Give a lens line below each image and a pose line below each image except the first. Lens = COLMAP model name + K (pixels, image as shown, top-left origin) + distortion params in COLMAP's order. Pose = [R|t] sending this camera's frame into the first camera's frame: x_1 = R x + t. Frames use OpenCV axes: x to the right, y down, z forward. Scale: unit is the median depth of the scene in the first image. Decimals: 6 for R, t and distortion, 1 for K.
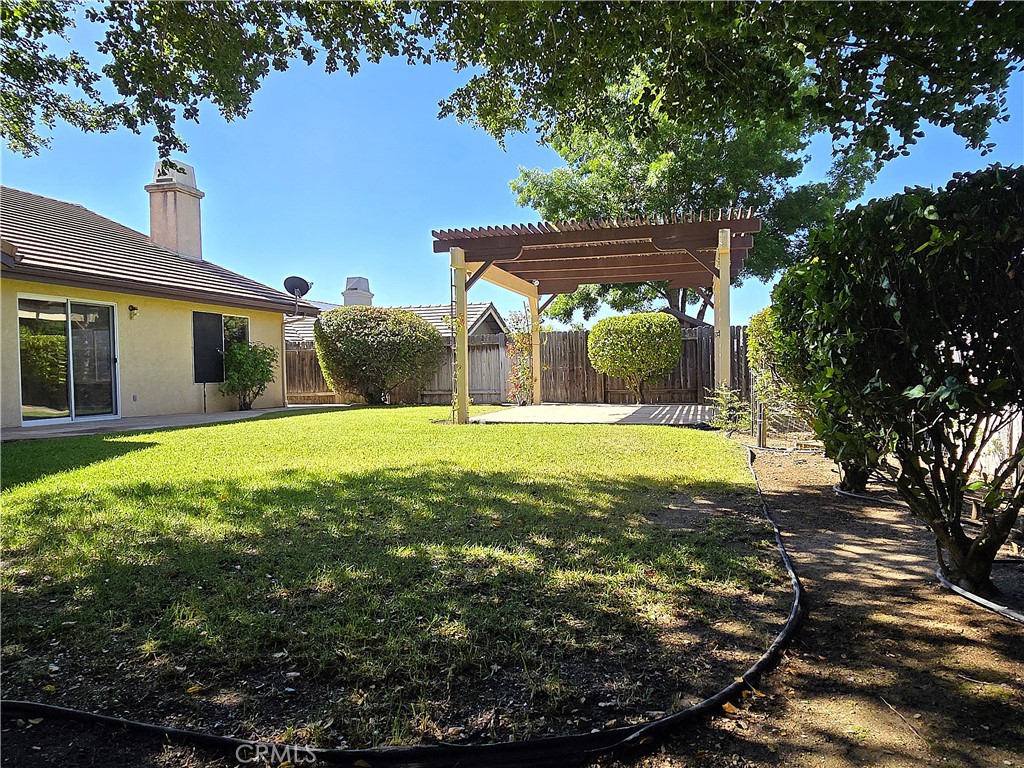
lens RADIAL K [[663.0, 0, 515.8], [0, 663.0, 387.9], [0, 0, 1]] dist [0.000739, -0.001955]
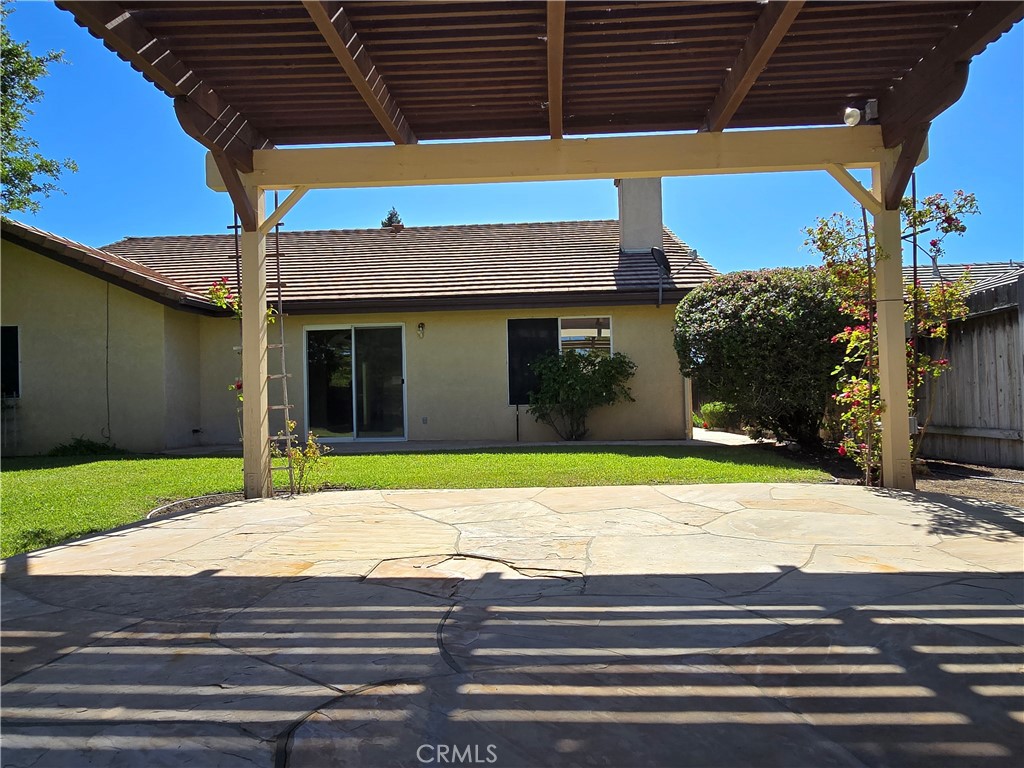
lens RADIAL K [[663.0, 0, 515.8], [0, 663.0, 387.9], [0, 0, 1]] dist [0.000739, -0.001955]
pose [[0.234661, -0.012543, -0.971996, 0.329721], [-0.008421, 0.999853, -0.014936, -0.016388], [0.972041, 0.011690, 0.234521, 0.806172]]
